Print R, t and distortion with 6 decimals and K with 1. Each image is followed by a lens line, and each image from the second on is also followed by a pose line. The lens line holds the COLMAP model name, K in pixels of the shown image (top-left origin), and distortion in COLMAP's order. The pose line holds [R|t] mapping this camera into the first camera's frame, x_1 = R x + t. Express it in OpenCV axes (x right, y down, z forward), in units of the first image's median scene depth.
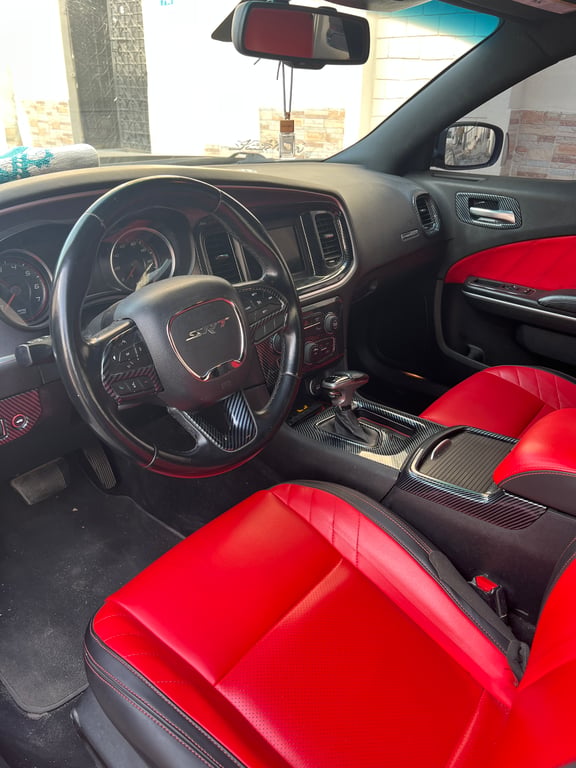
lens RADIAL K [[583.1, 0, 288.2], [0, 583.1, 386.1], [0, 0, 1]] dist [-0.007302, -0.000750]
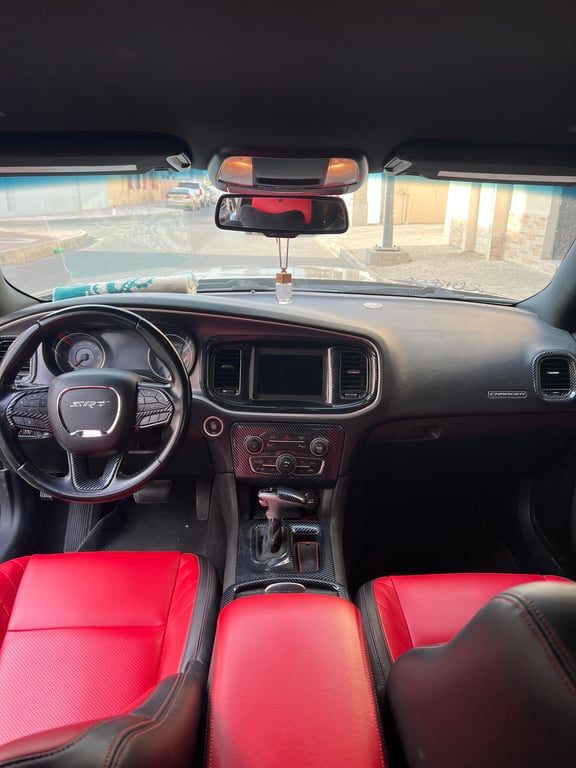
lens RADIAL K [[583.1, 0, 288.0], [0, 583.1, 382.6], [0, 0, 1]] dist [-0.007302, -0.000750]
pose [[0.662090, 0.226101, -0.714503, 0.775014], [-0.339443, 0.940474, -0.016934, -0.178061], [0.668143, 0.253745, 0.699427, 0.156173]]
